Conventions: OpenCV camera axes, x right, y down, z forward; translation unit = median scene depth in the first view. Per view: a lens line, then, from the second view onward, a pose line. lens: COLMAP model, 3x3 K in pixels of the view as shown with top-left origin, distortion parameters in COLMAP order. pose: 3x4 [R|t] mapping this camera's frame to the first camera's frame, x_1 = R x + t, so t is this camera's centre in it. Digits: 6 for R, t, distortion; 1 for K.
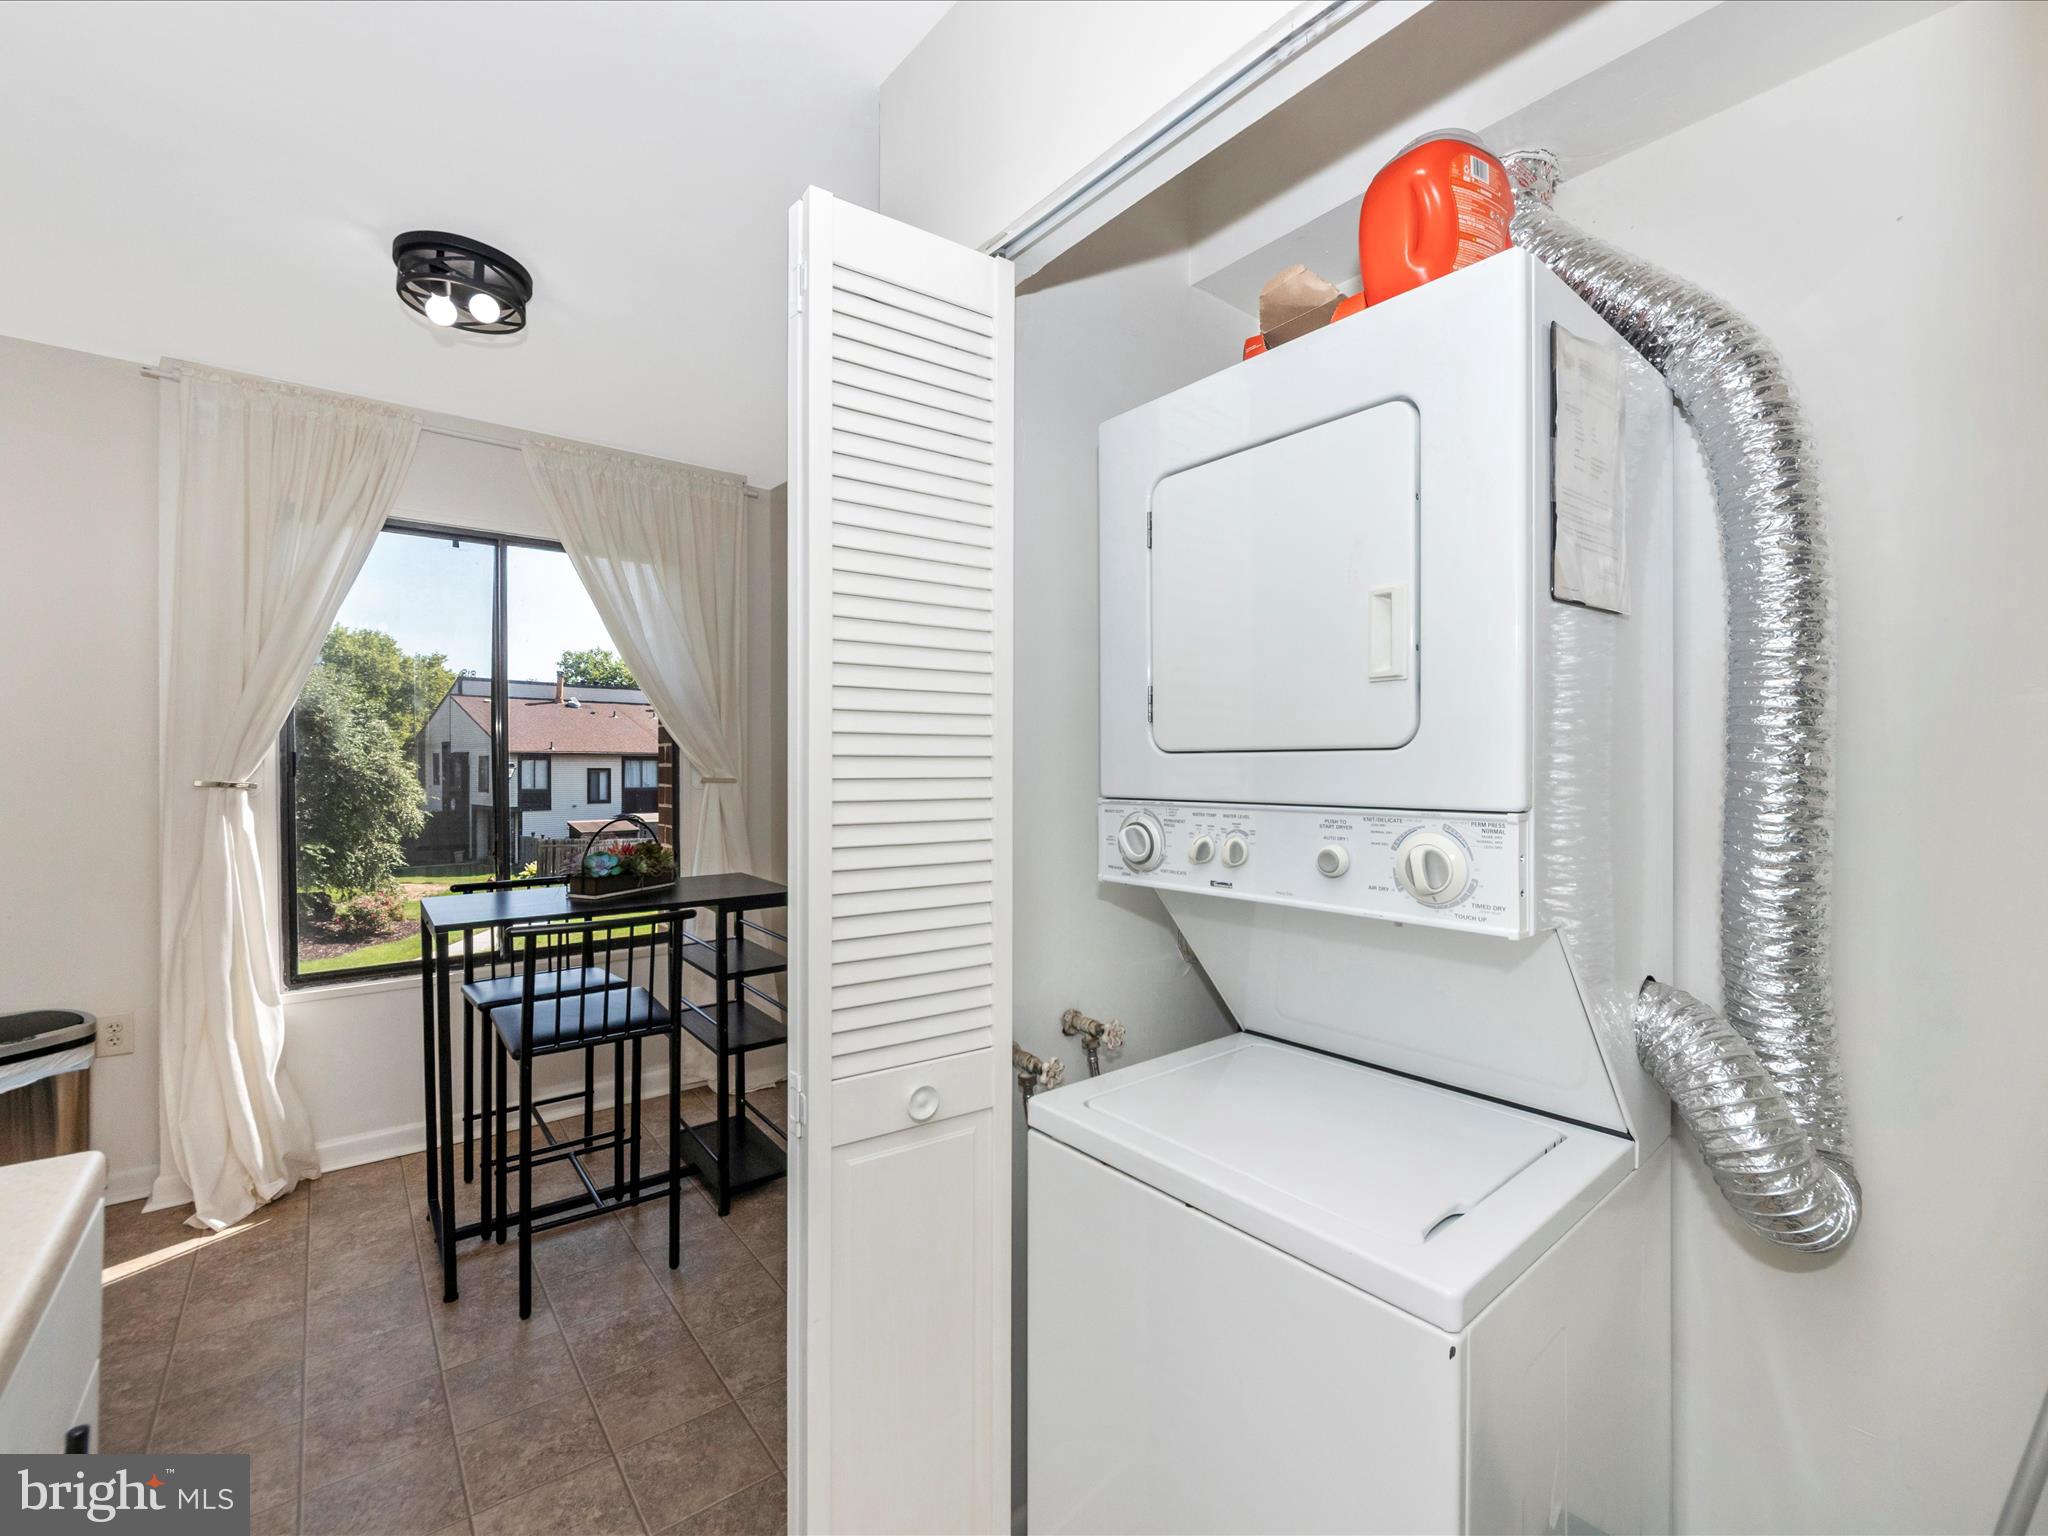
lens RADIAL K [[895.6, 0, 1064.8], [0, 895.6, 770.2], [0, 0, 1]] dist [0.011884, -0.007237]
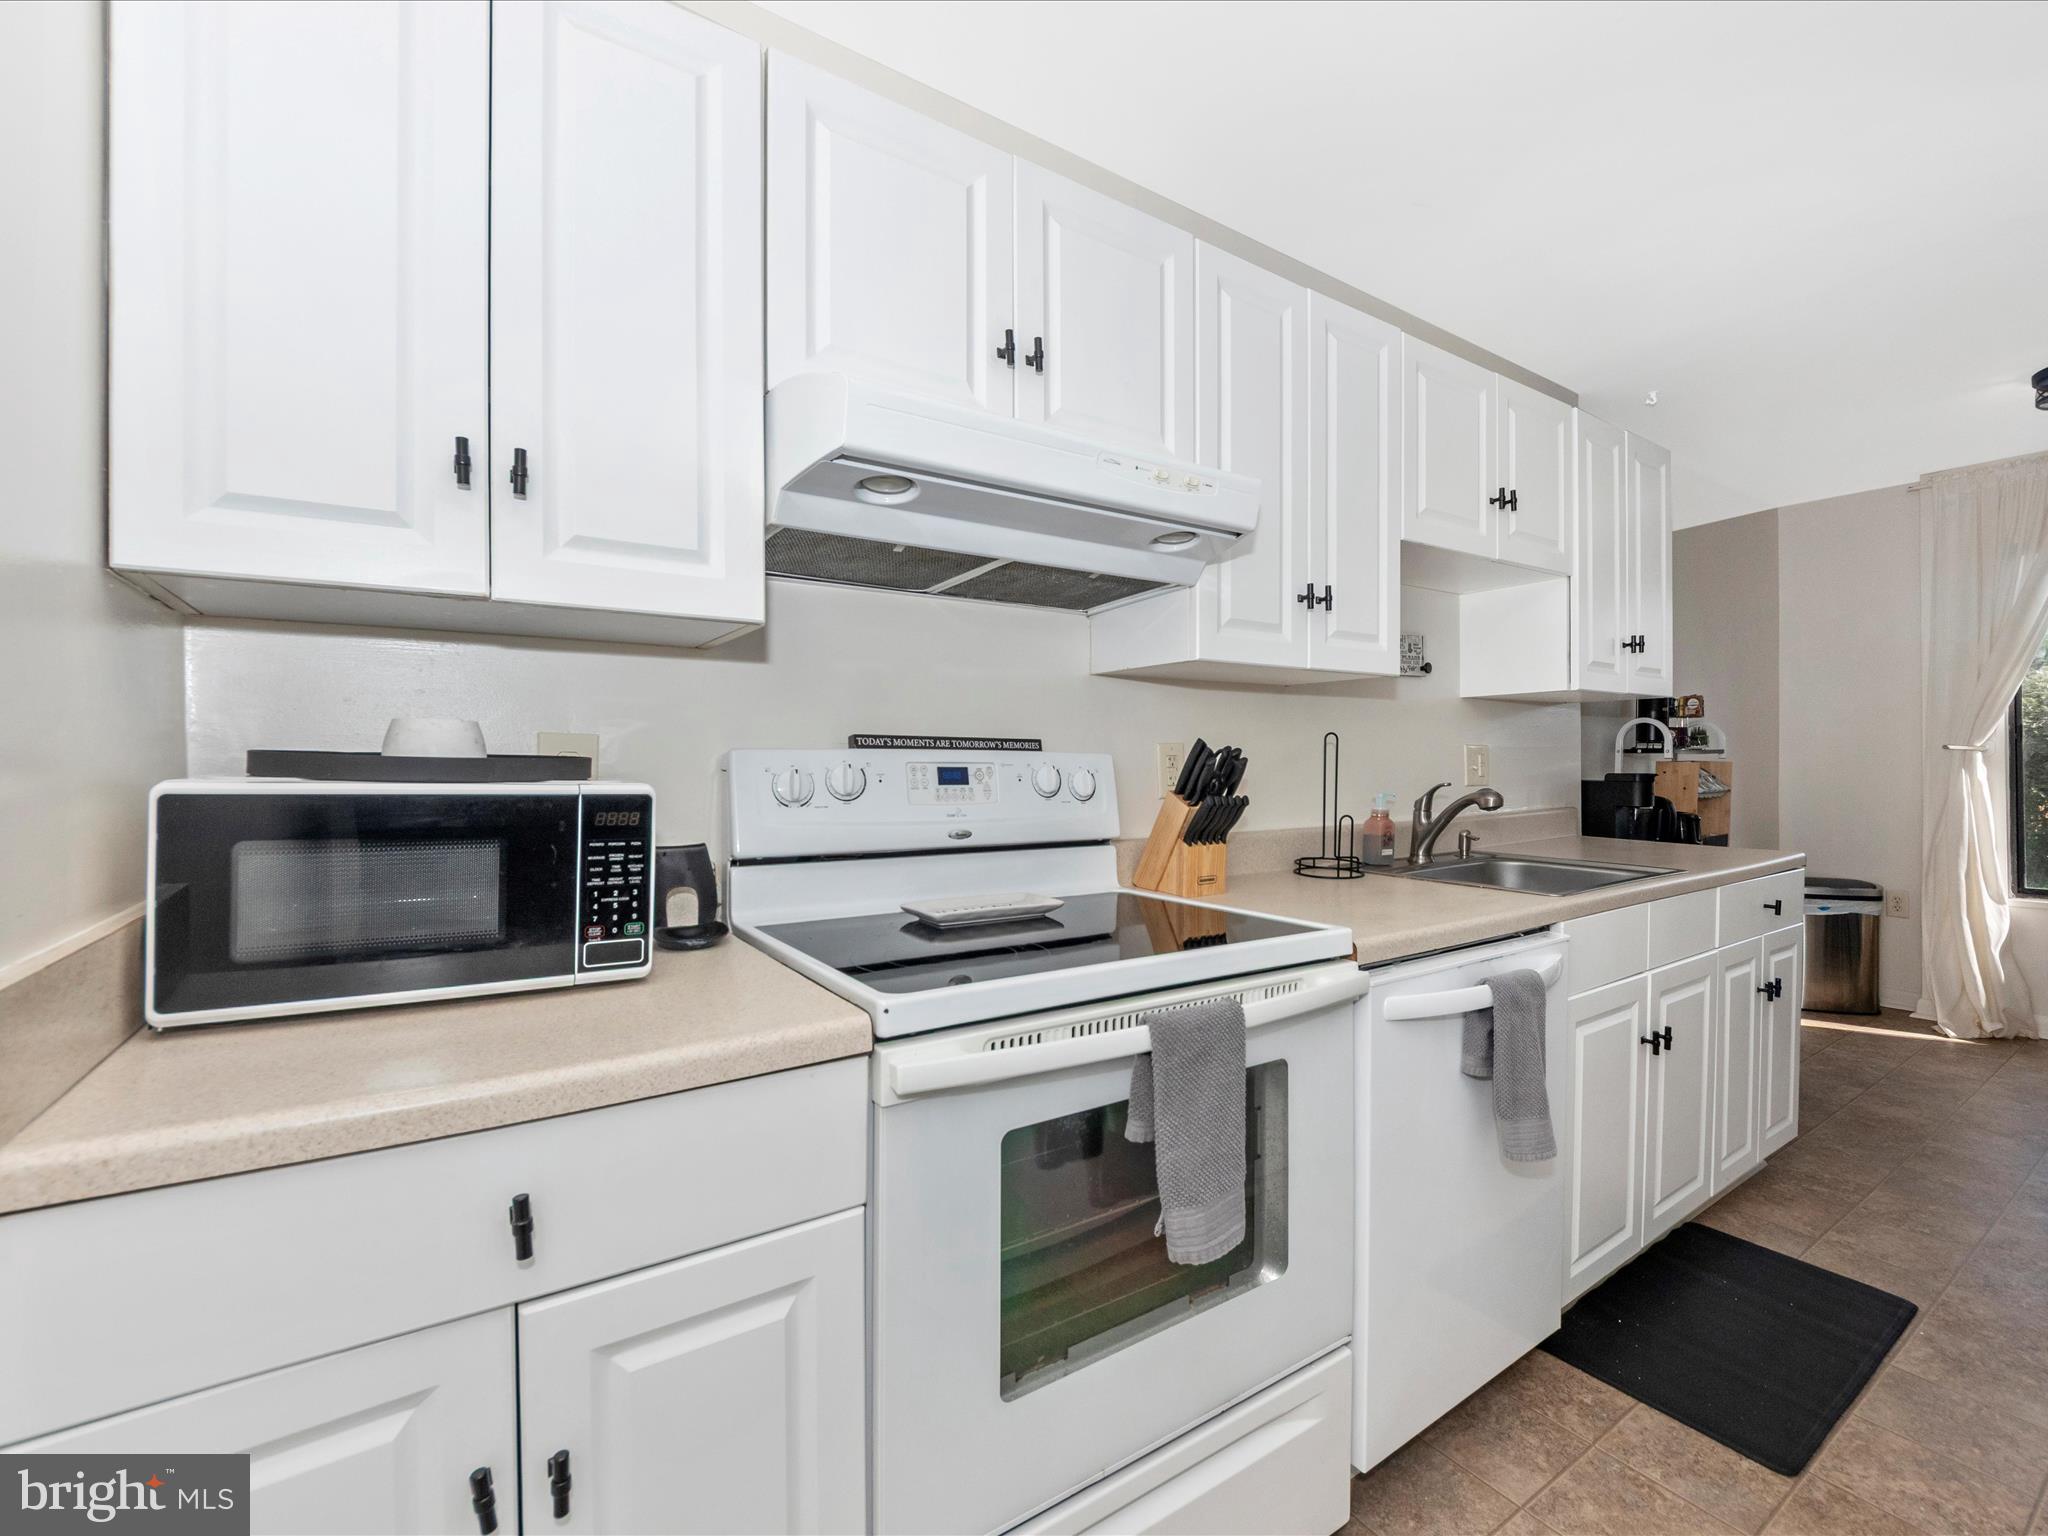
lens RADIAL K [[895.6, 0, 1008.9], [0, 895.6, 752.5], [0, 0, 1]] dist [0.011884, -0.007237]
pose [[-0.115046, -0.010016, -0.993310, 0.689836], [-0.006309, 0.999936, -0.009352, 0.046013], [0.993340, 0.005191, -0.115102, -0.376573]]
